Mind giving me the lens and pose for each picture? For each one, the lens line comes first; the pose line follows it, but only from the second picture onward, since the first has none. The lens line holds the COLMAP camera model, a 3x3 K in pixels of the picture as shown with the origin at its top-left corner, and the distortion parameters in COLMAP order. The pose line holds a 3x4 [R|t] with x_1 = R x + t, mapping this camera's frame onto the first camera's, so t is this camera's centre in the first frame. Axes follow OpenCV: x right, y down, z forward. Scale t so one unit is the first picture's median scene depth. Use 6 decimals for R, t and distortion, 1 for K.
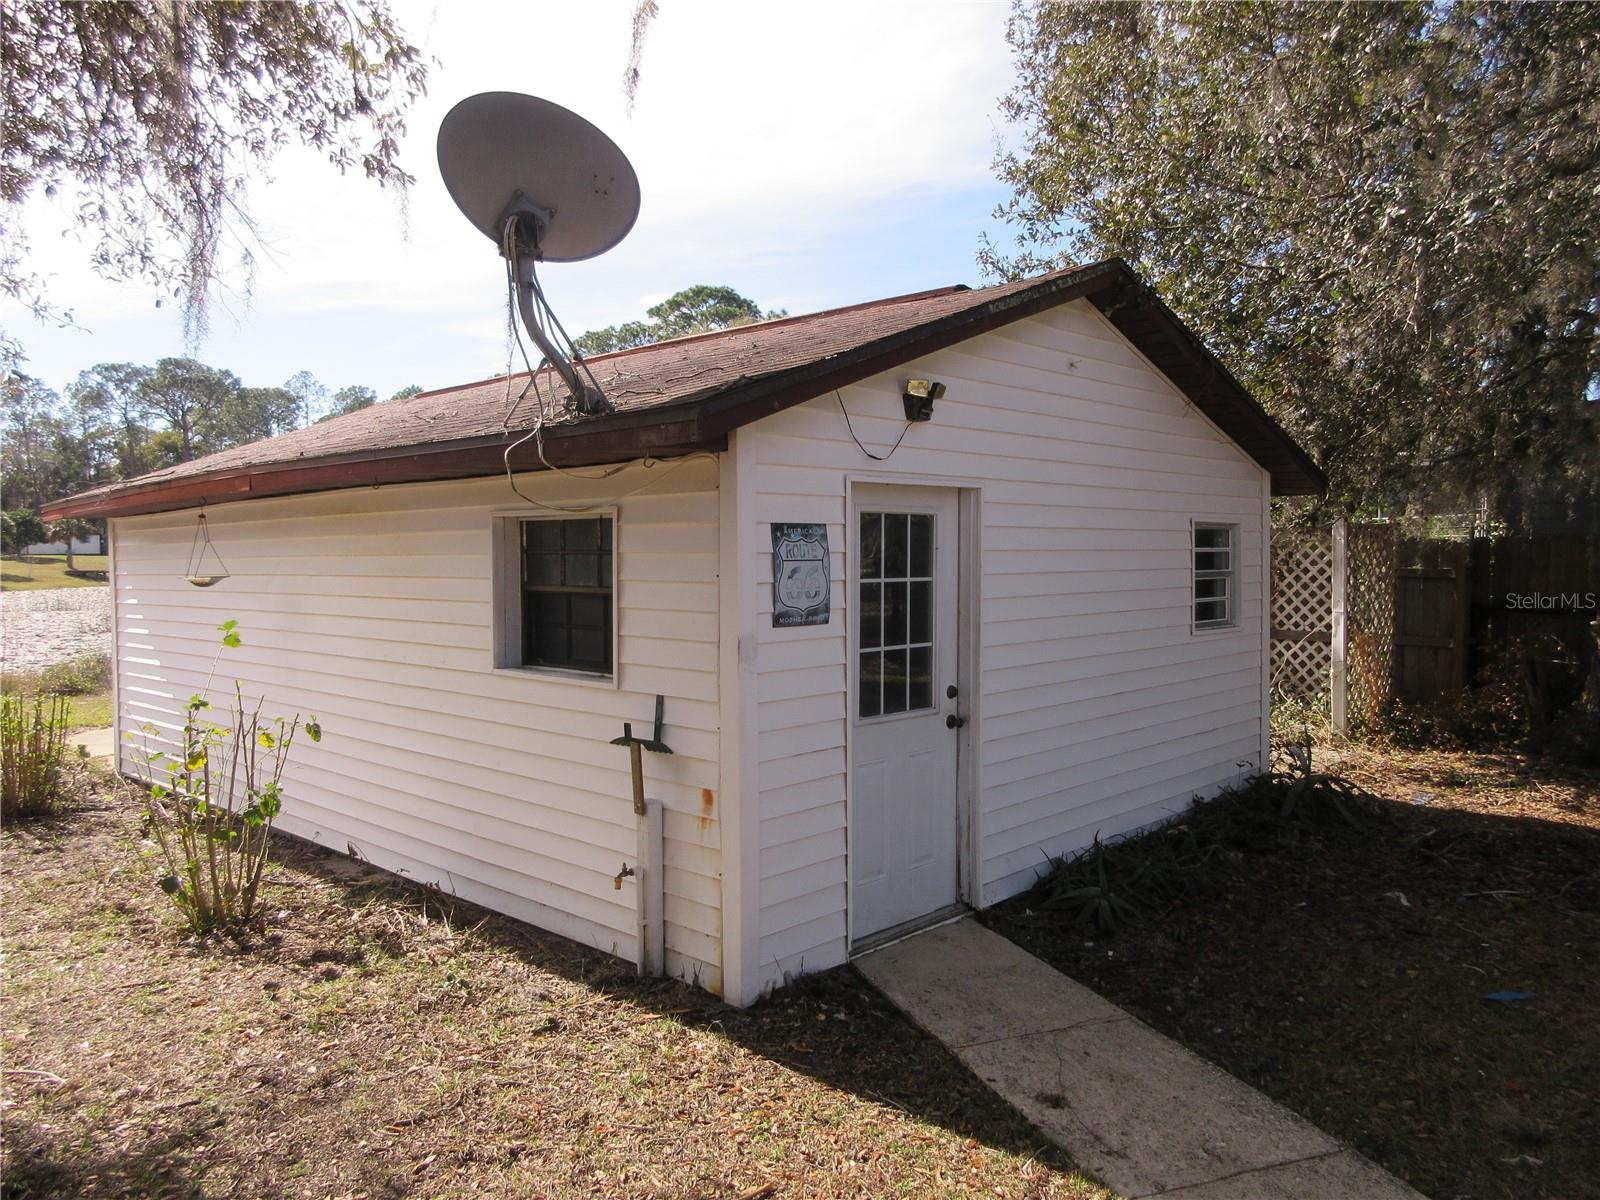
lens RADIAL K [[1190.2, 0, 797.7], [0, 1190.2, 595.3], [0, 0, 1]] dist [-0.007274, 0.004377]
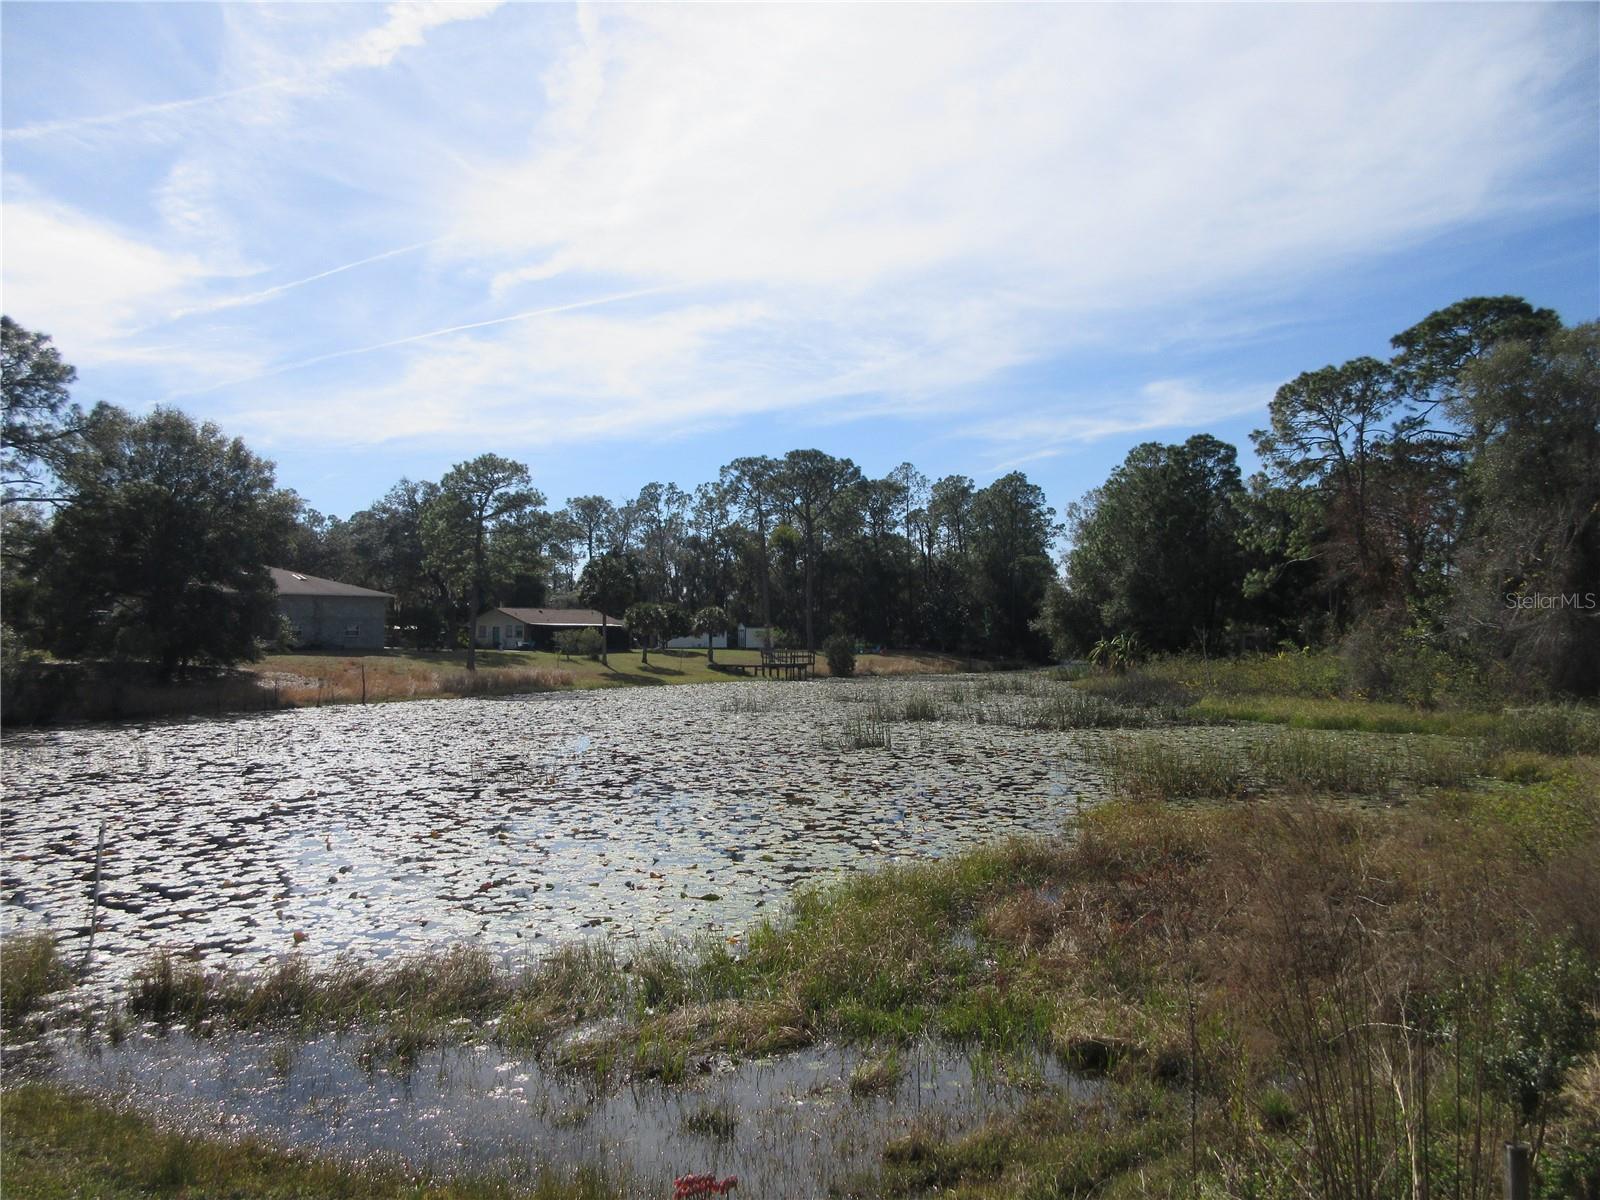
lens RADIAL K [[1190.2, 0, 797.7], [0, 1190.2, 595.3], [0, 0, 1]] dist [-0.007274, 0.004377]
pose [[0.908484, -0.011972, -0.417748, -2.720857], [-0.022333, 0.996771, -0.077134, -0.070780], [0.417322, 0.079405, 0.905283, 2.624375]]
